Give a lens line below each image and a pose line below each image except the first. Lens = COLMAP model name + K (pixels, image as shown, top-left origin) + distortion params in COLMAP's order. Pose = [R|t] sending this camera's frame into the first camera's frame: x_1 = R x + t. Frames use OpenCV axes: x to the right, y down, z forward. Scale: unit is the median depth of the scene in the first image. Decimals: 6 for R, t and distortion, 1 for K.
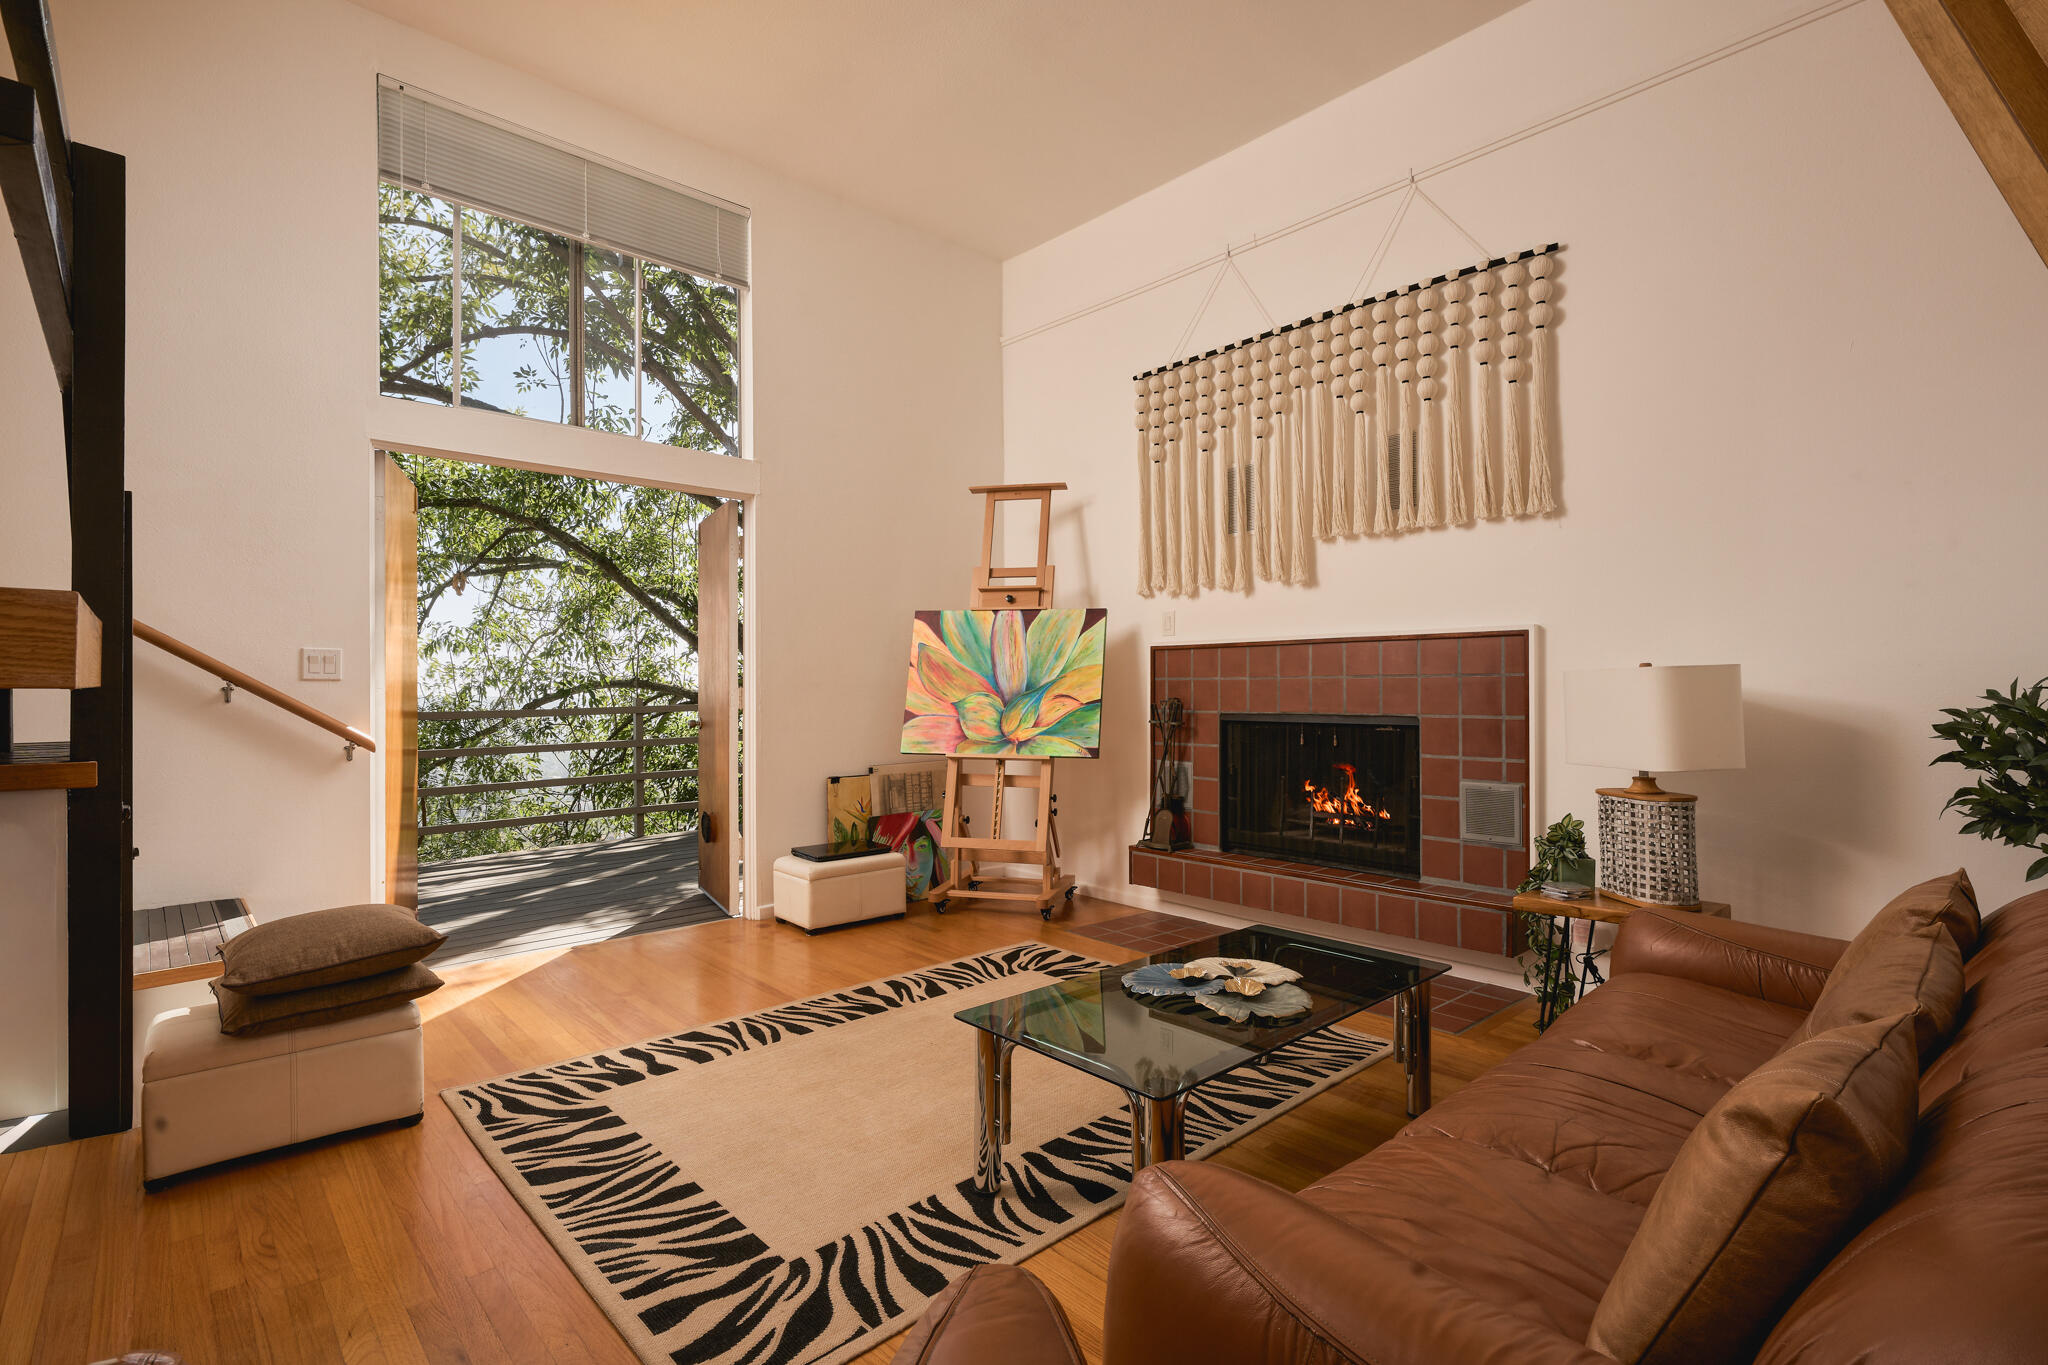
lens RADIAL K [[981.7, 0, 1022.9], [0, 981.7, 675.4], [0, 0, 1]] dist [-0.002549, -0.000233]
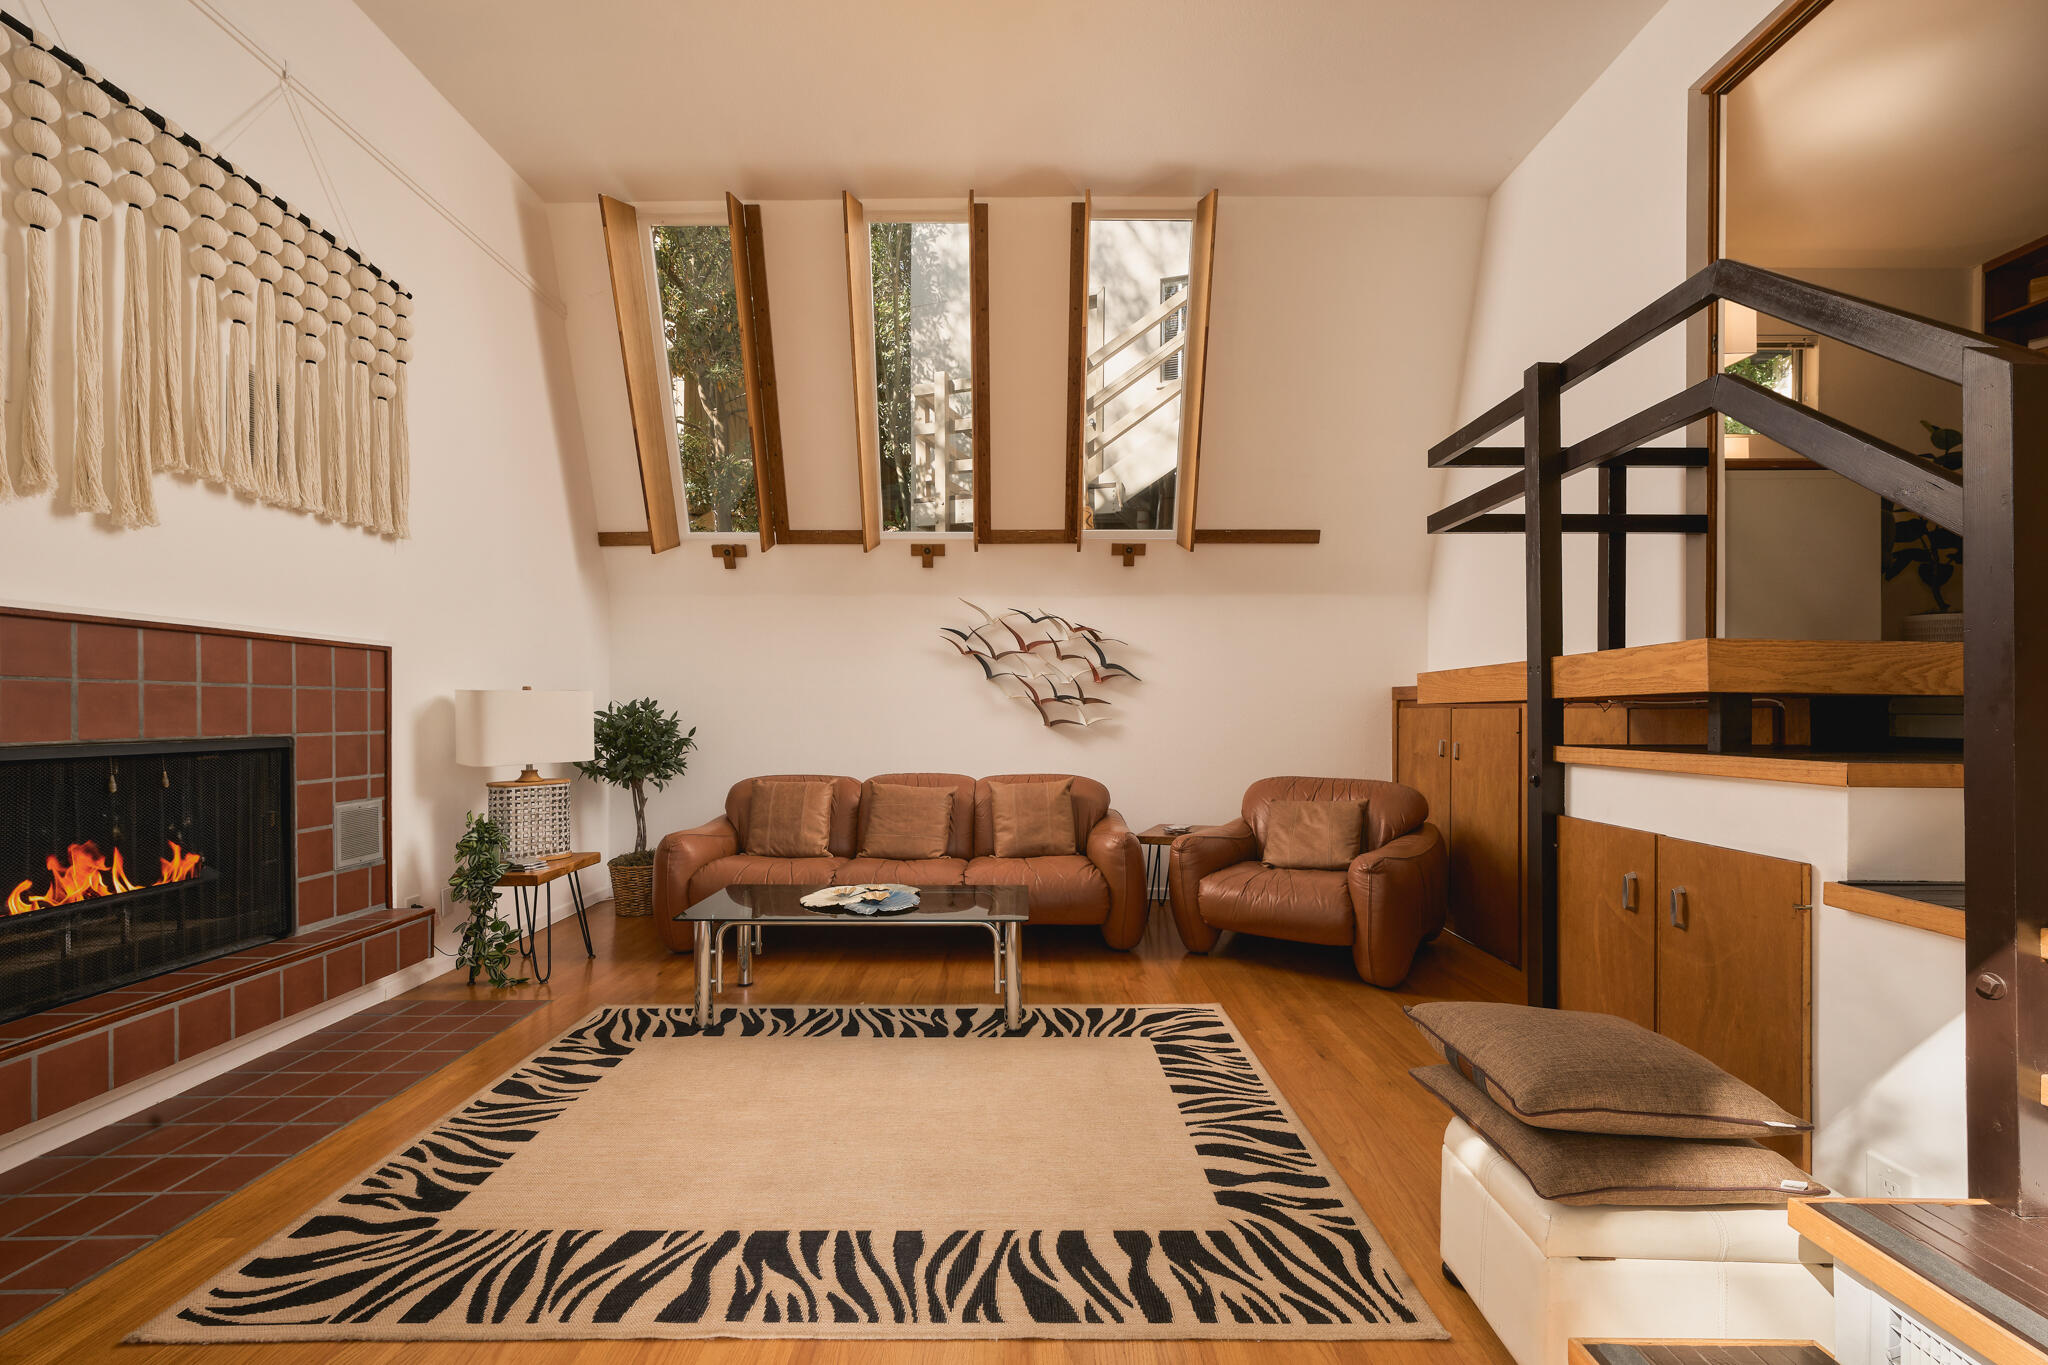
lens RADIAL K [[851.6, 0, 1031.9], [0, 851.6, 721.0], [0, 0, 1]] dist [0.000486, -0.000042]
pose [[-0.749188, -0.006519, 0.662325, -0.653901], [-0.010172, 0.999947, -0.001663, 0.029350], [-0.662279, -0.007983, -0.749215, 1.379116]]
